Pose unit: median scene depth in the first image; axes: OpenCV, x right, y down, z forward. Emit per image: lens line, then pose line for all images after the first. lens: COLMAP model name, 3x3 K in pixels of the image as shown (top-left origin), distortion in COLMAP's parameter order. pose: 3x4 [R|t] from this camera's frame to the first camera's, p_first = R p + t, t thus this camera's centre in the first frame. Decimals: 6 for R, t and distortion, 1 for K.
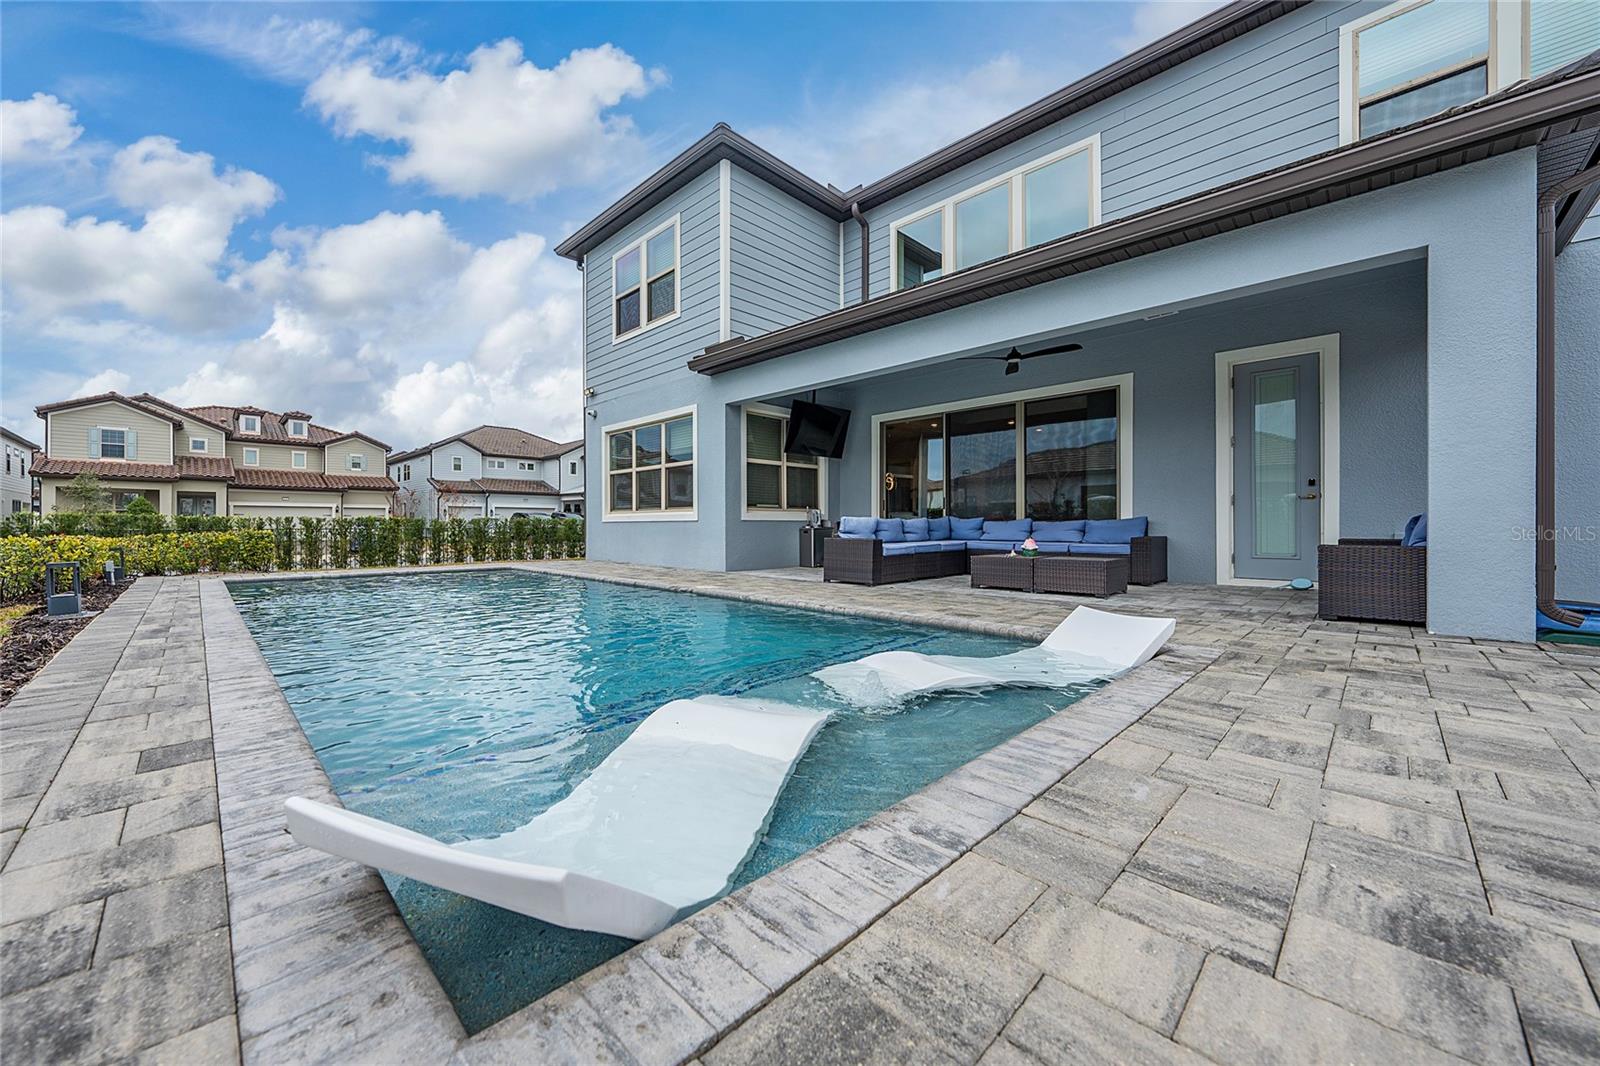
lens RADIAL K [[595.5, 0, 745.5], [0, 595.5, 523.9], [0, 0, 1]] dist [-0.000876, -0.000092]
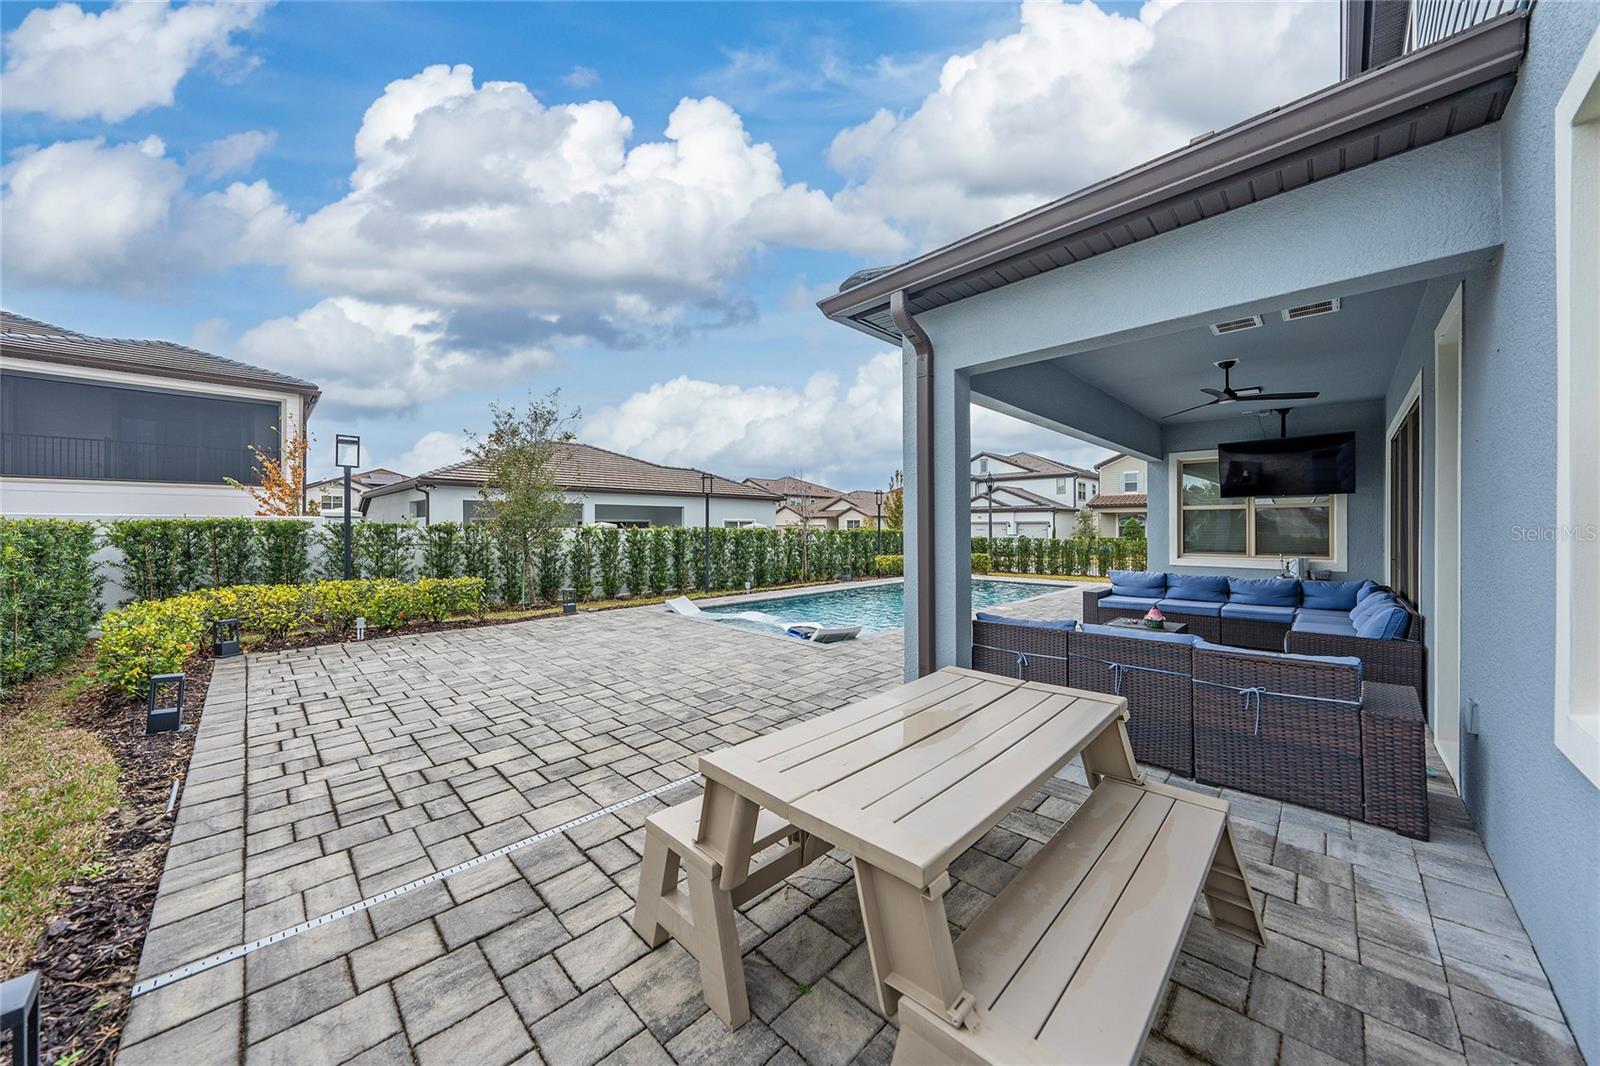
lens RADIAL K [[548.0, 0, 799.7], [0, 548.0, 529.0], [0, 0, 1]] dist [-0.000800, -0.000243]
pose [[0.042456, 0.006605, -0.999076, 0.841230], [0.003121, 0.999972, 0.006744, -0.069956], [0.999093, -0.003405, 0.042435, 0.247443]]
